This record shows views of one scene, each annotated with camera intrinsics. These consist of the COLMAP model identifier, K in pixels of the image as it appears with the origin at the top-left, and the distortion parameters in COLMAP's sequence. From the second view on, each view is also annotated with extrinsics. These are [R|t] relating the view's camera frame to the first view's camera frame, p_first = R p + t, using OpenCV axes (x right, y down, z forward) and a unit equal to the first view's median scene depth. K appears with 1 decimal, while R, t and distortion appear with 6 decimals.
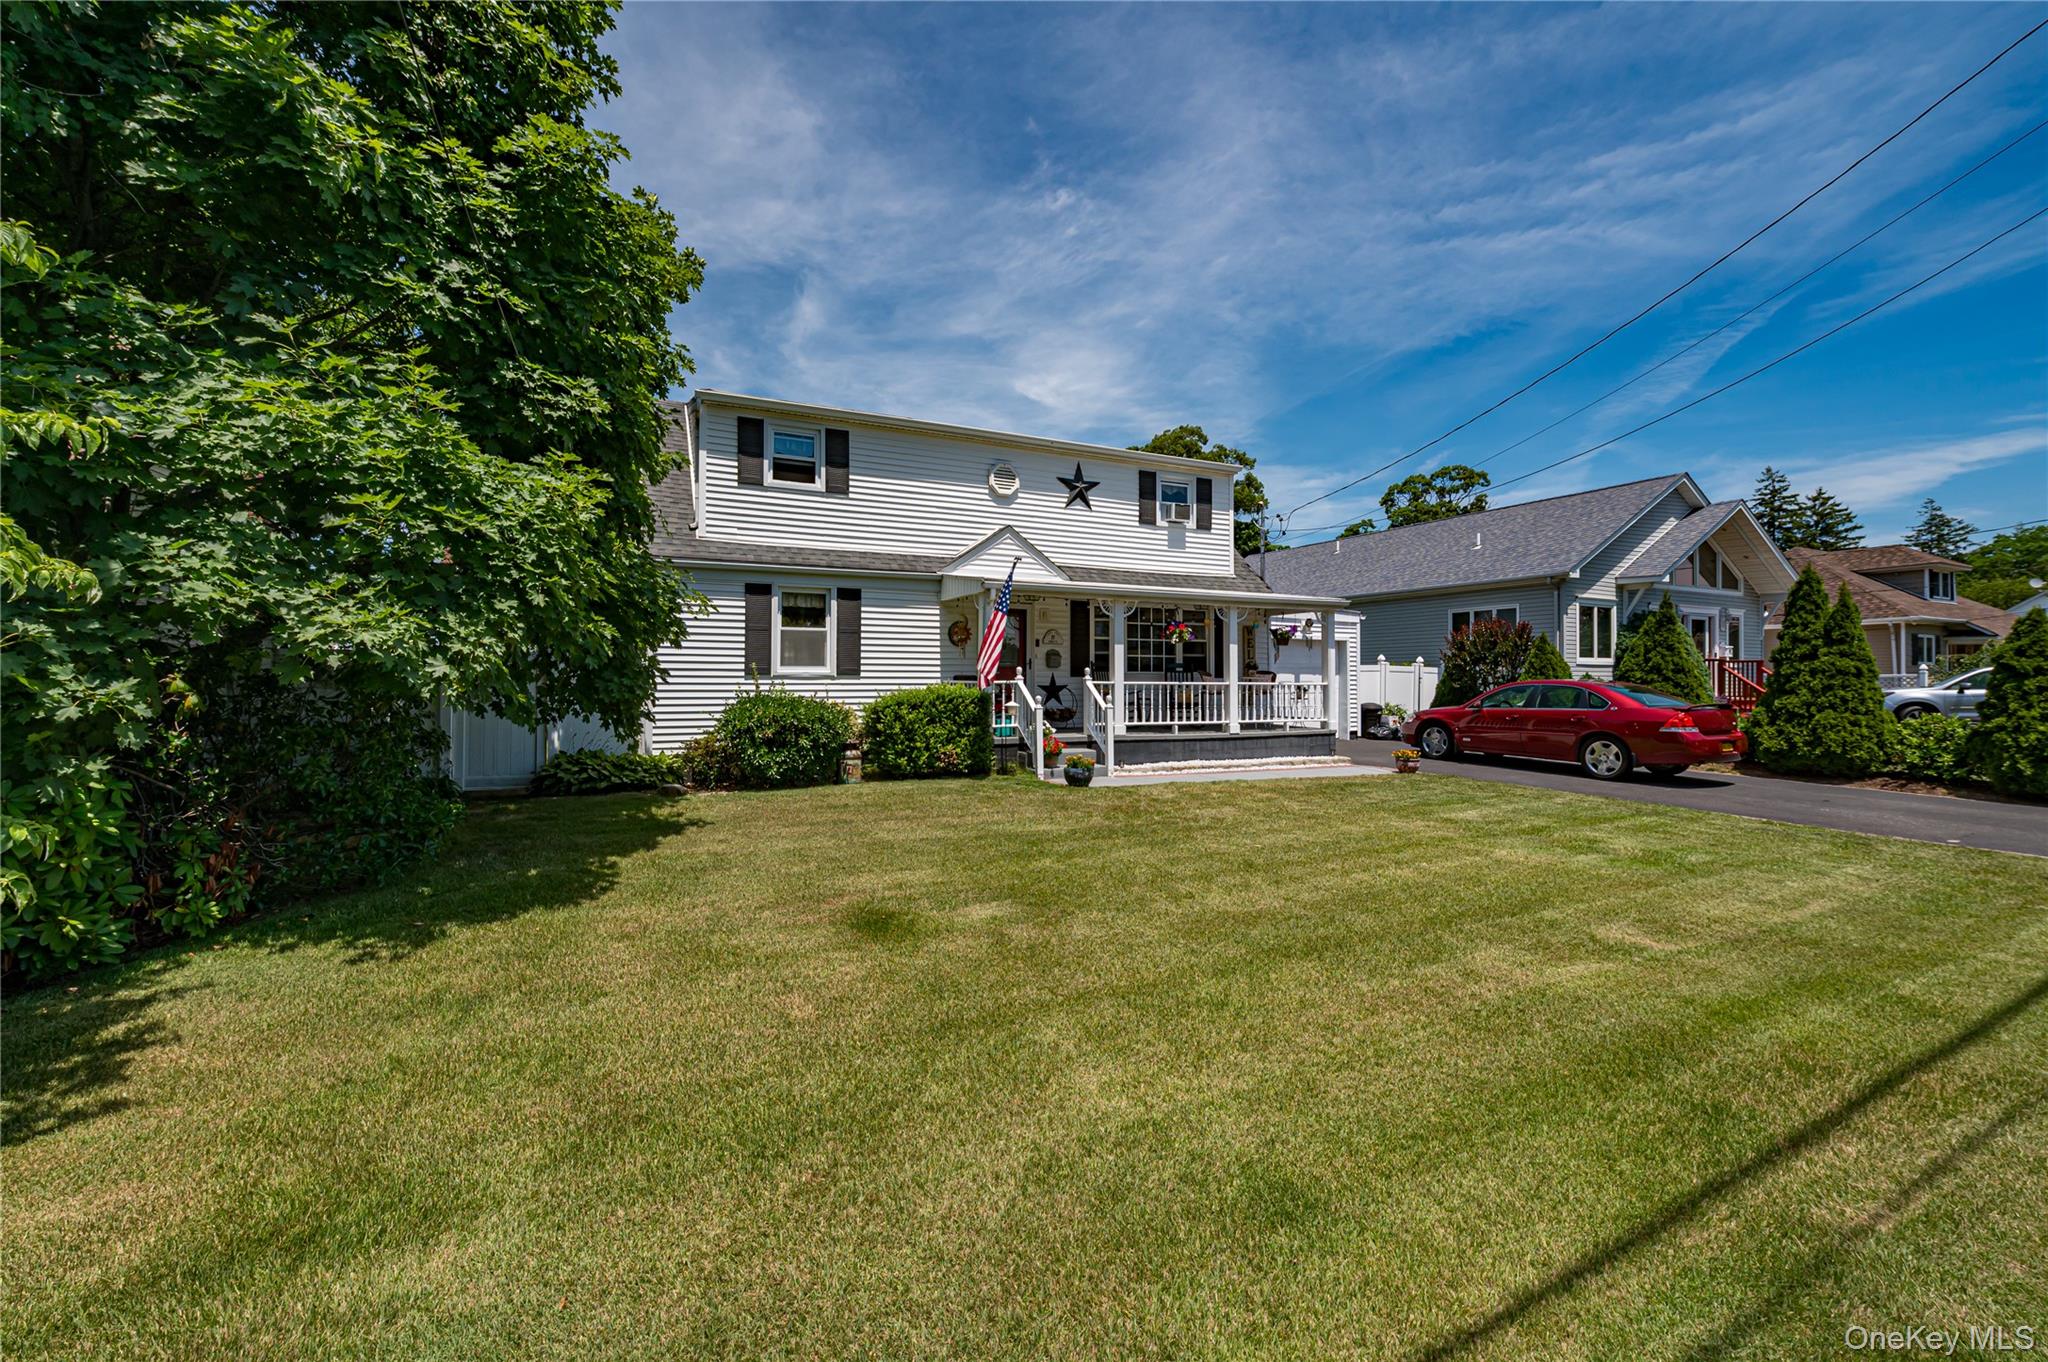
lens RADIAL K [[879.5, 0, 1018.7], [0, 879.5, 678.3], [0, 0, 1]] dist [-0.007738, -0.000441]
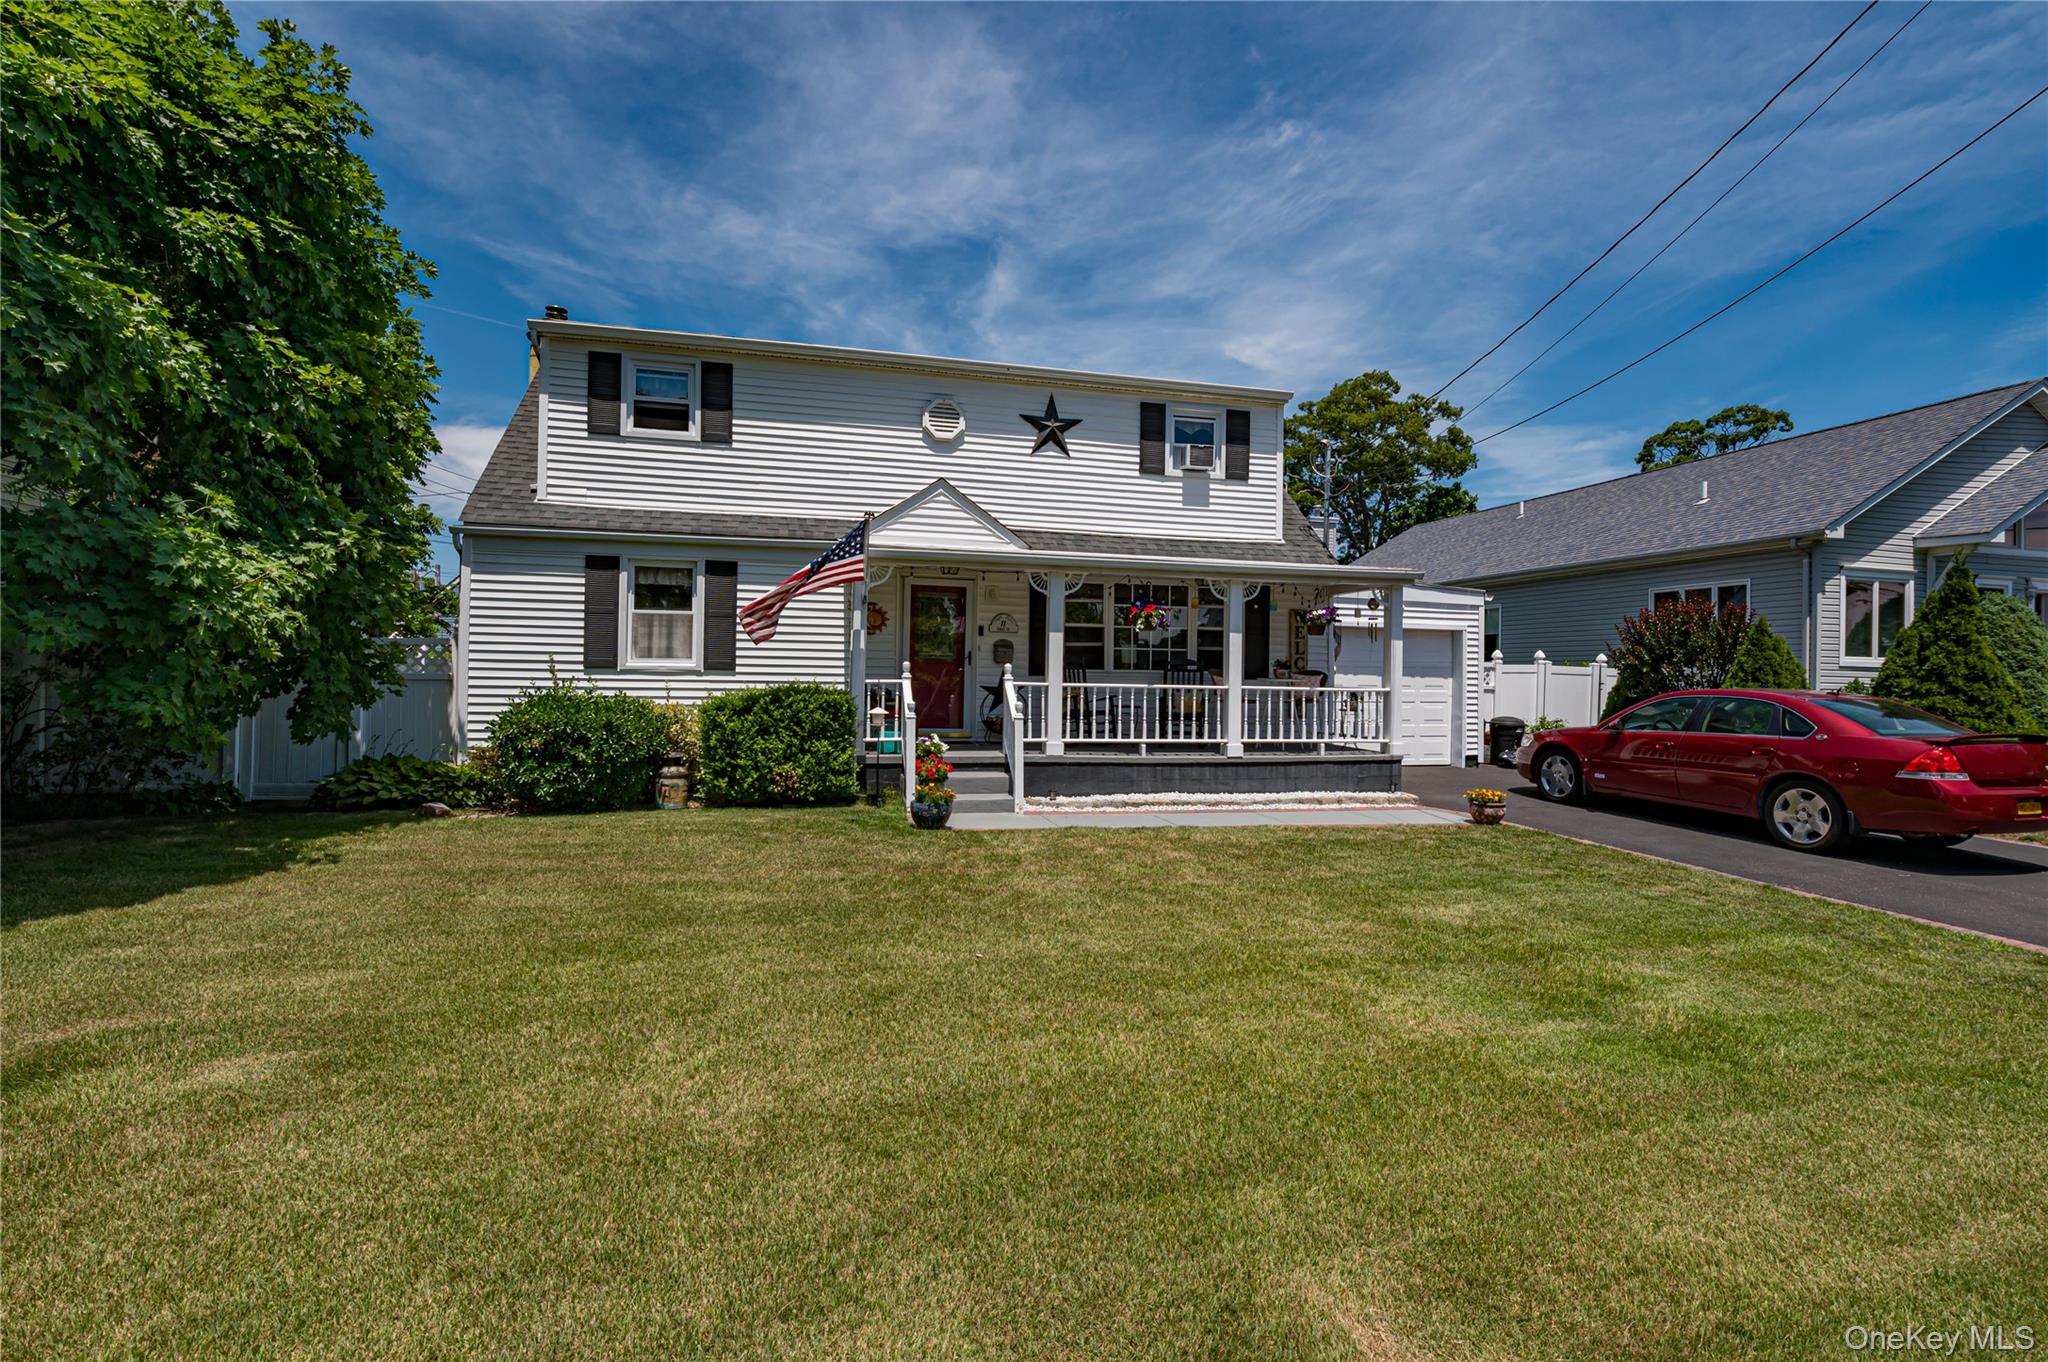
lens RADIAL K [[955.8, 0, 1029.4], [0, 955.8, 680.9], [0, 0, 1]] dist [-0.010187, 0.001237]
pose [[0.976782, 0.013315, -0.213821, 0.221049], [-0.012091, 0.999902, 0.007029, -0.002617], [0.213894, -0.004280, 0.976848, 0.179480]]
